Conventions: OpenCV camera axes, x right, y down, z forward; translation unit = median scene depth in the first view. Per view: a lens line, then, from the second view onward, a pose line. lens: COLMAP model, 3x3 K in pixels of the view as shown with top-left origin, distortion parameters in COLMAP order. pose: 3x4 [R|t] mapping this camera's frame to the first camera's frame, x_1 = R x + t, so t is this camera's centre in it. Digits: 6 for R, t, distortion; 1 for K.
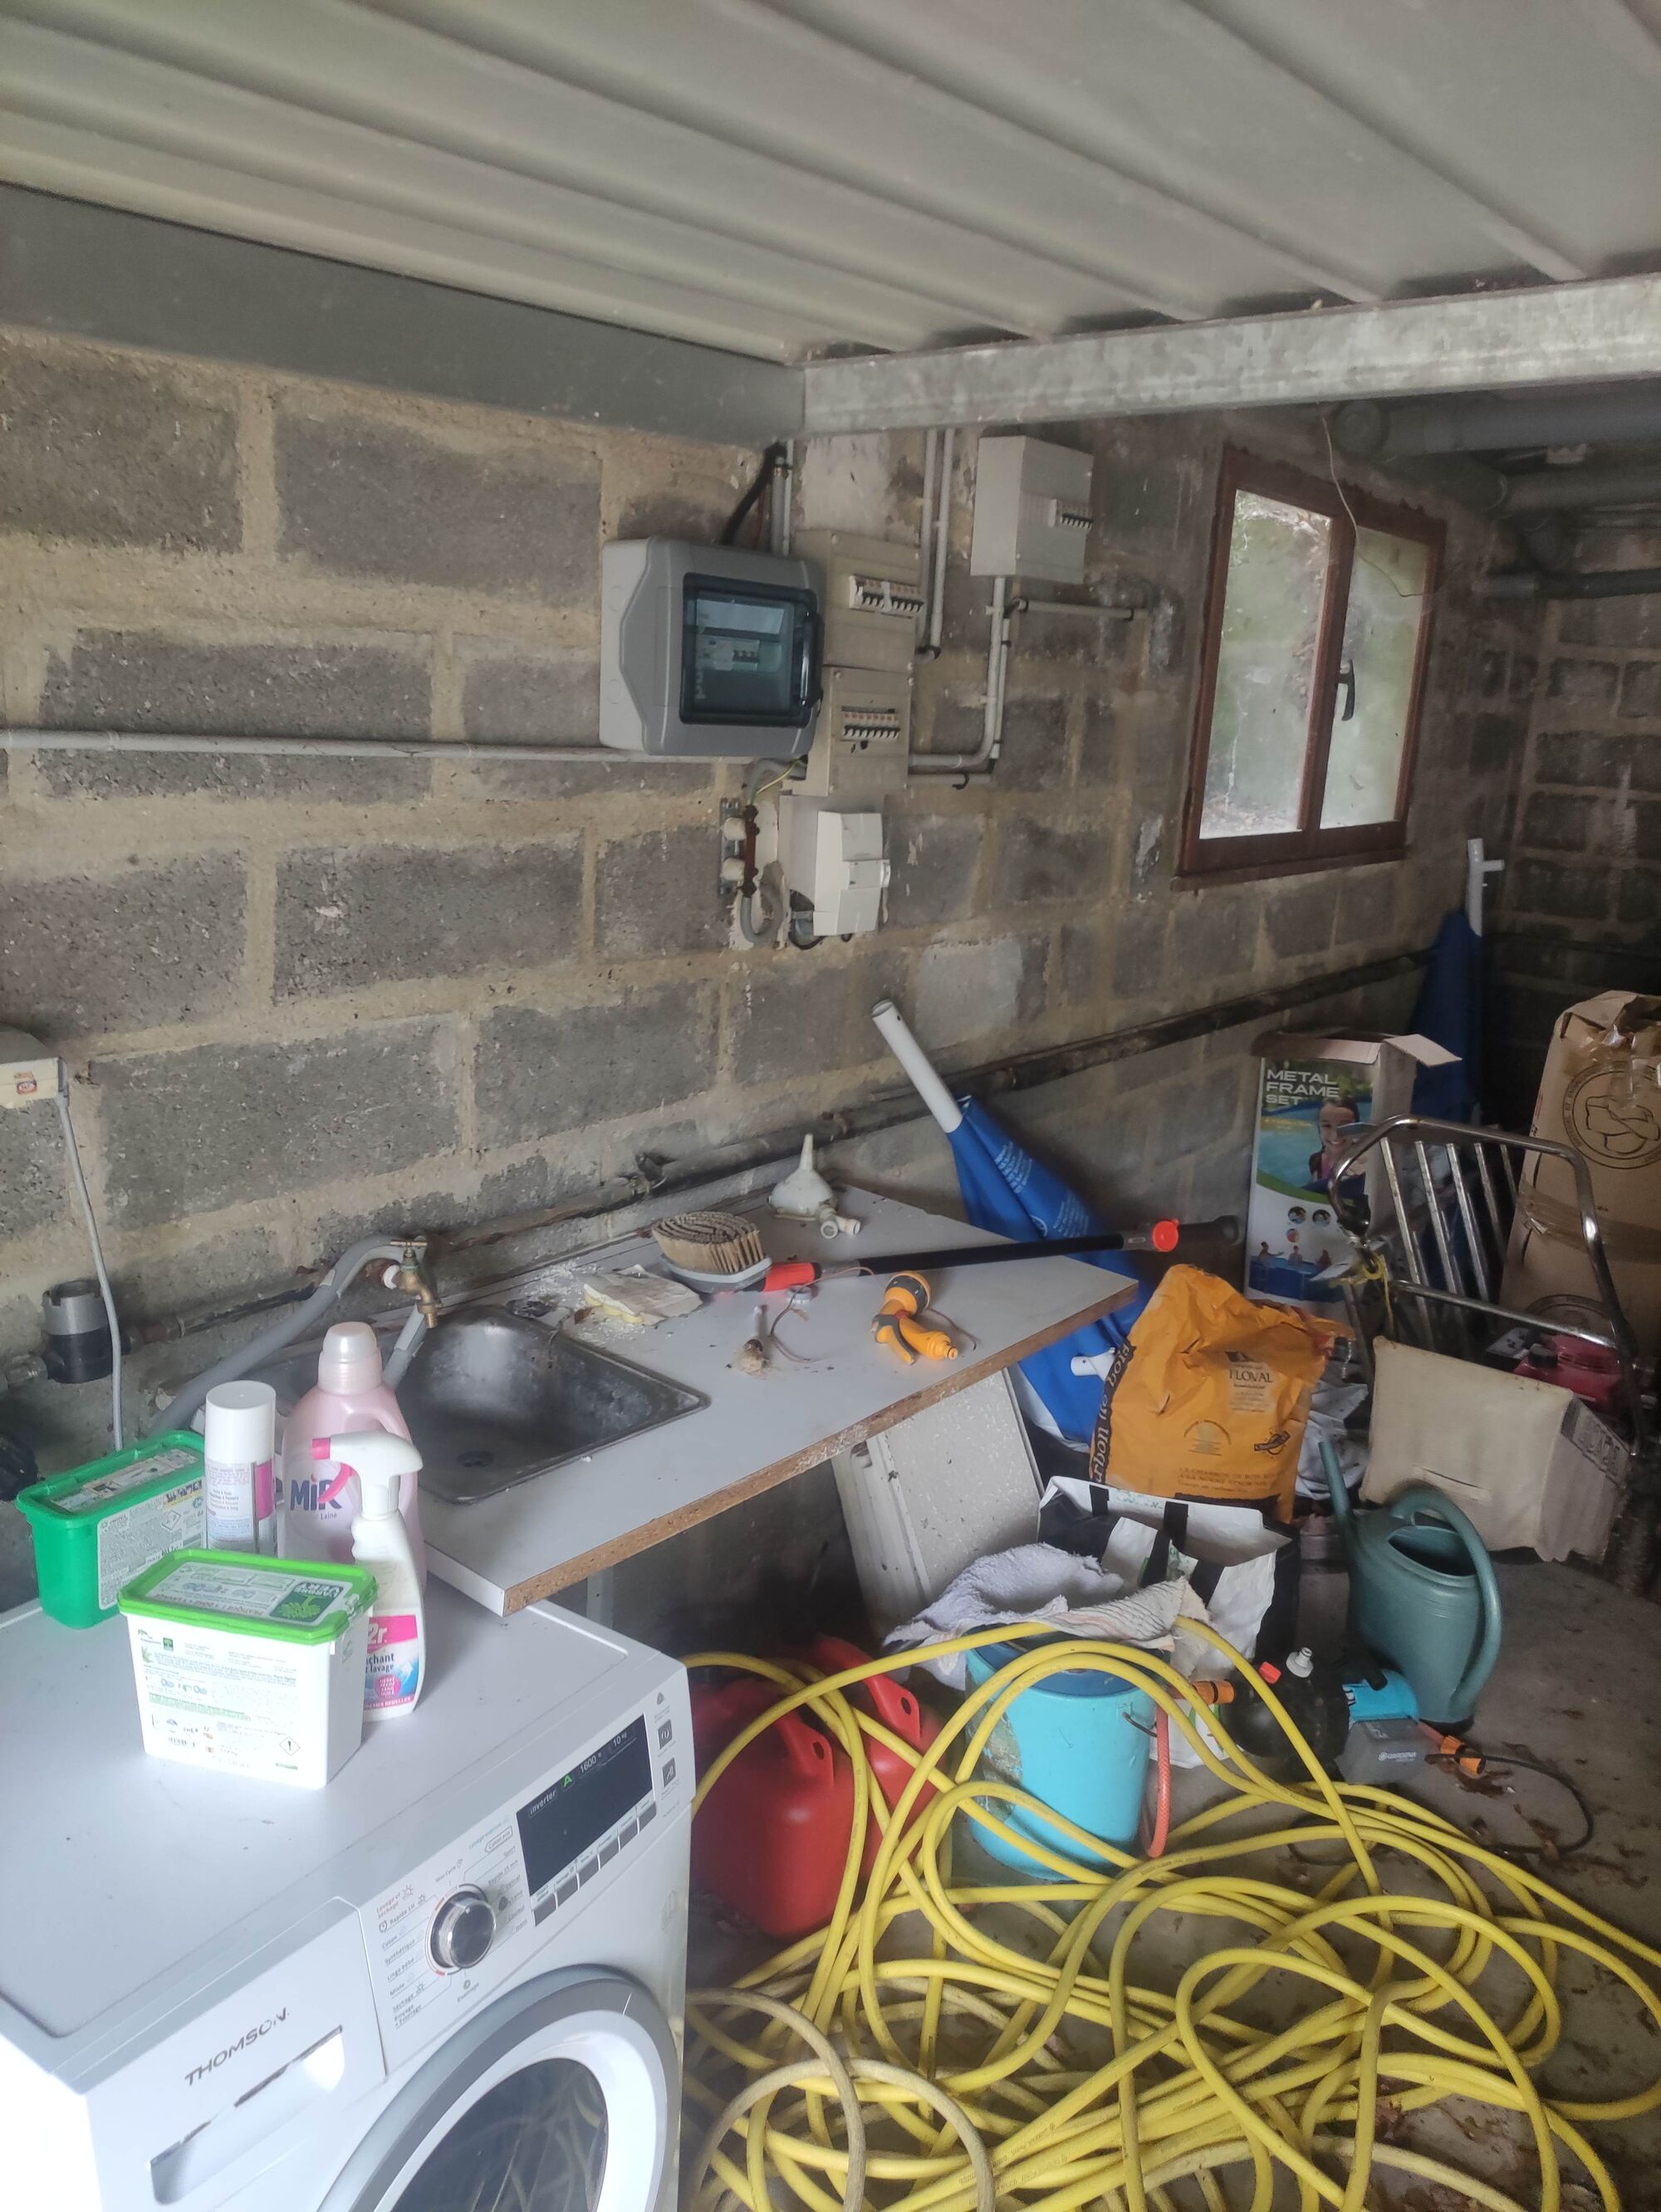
lens RADIAL K [[1658.8, 0, 830.1], [0, 1658.8, 1100.8], [0, 0, 1]] dist [0.059264, -0.044309]
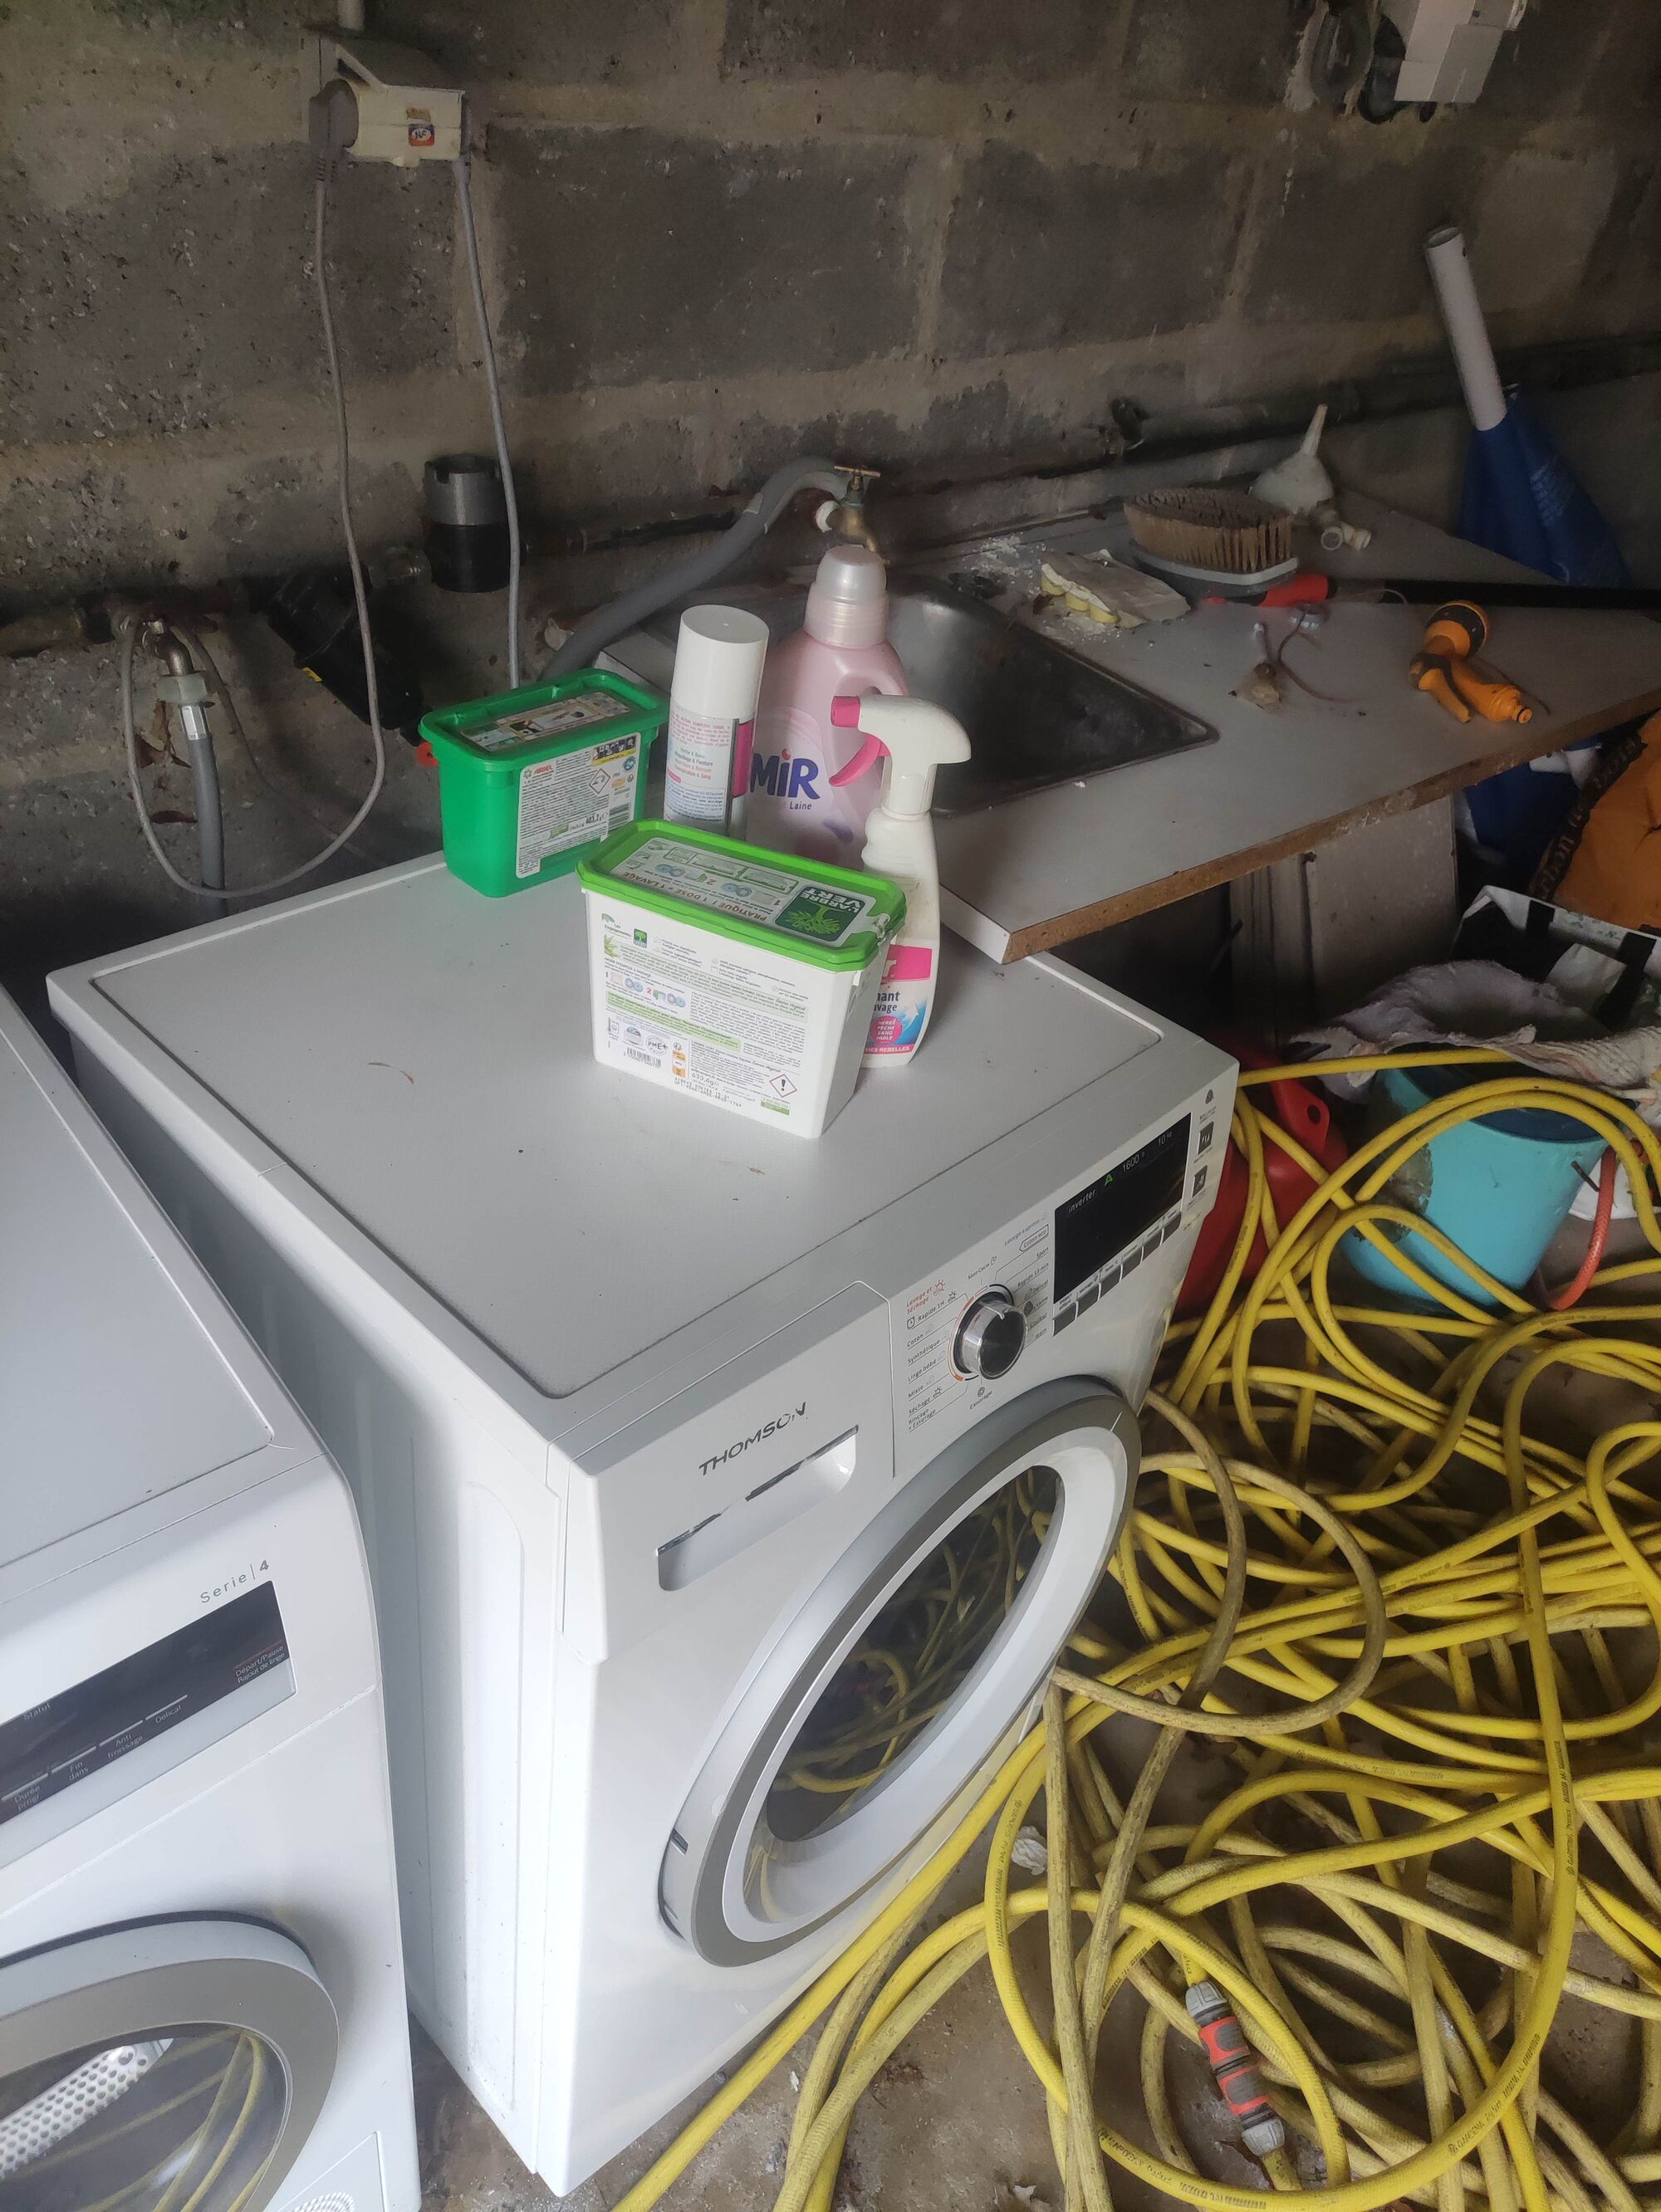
lens RADIAL K [[1658.8, 0, 830.3], [0, 1658.8, 1110.7], [0, 0, 1]] dist [0.059264, -0.044309]
pose [[0.982628, 0.160022, -0.093998, -0.148237], [-0.112478, 0.916367, 0.384215, 0.062371], [0.147619, -0.366967, 0.918446, 0.188899]]
